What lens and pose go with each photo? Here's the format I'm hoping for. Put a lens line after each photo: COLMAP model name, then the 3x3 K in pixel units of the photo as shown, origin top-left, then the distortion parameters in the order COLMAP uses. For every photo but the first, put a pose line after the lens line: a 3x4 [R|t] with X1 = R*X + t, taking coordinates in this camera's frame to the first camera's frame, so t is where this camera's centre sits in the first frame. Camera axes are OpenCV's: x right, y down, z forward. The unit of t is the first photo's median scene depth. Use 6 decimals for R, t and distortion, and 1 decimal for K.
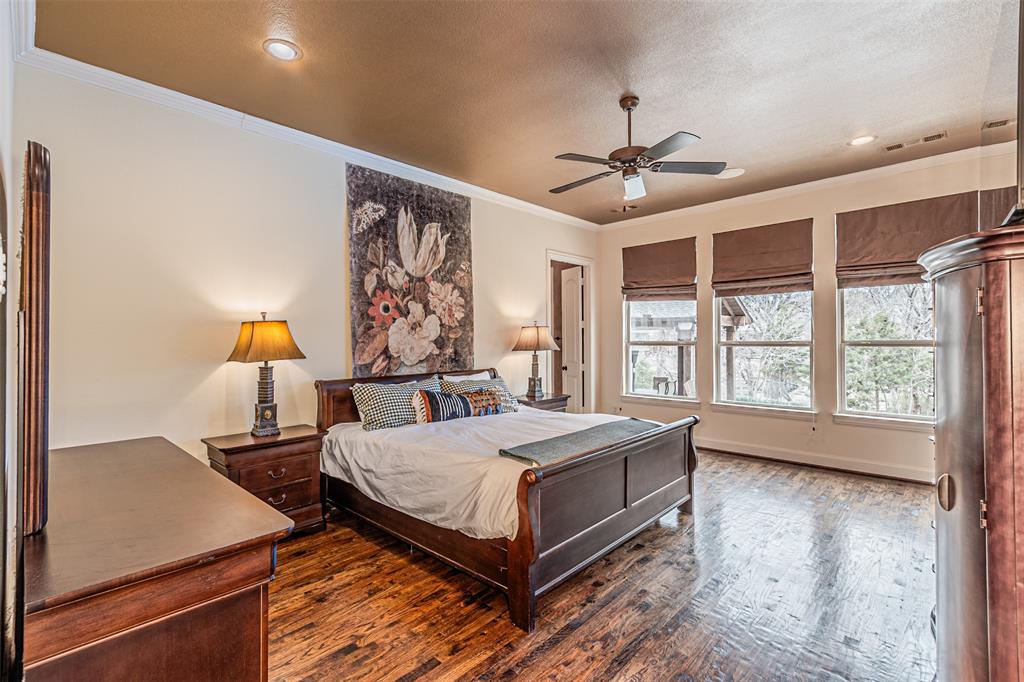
lens RADIAL K [[446.0, 0, 504.8], [0, 446.0, 337.3], [0, 0, 1]] dist [0.004961, -0.001051]
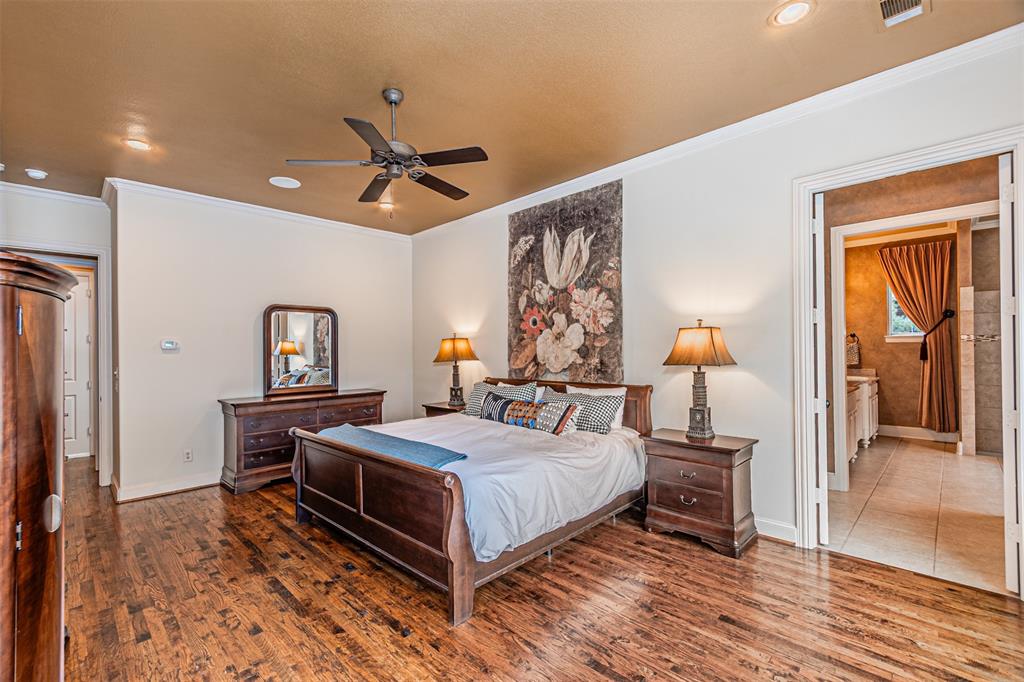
lens RADIAL K [[446.0, 0, 502.3], [0, 446.0, 345.6], [0, 0, 1]] dist [0.004961, -0.001051]
pose [[-0.006362, 0.000297, -0.999980, 0.867854], [0.017156, 0.999853, 0.000188, -0.004684], [0.999833, -0.017155, -0.006366, 0.884762]]
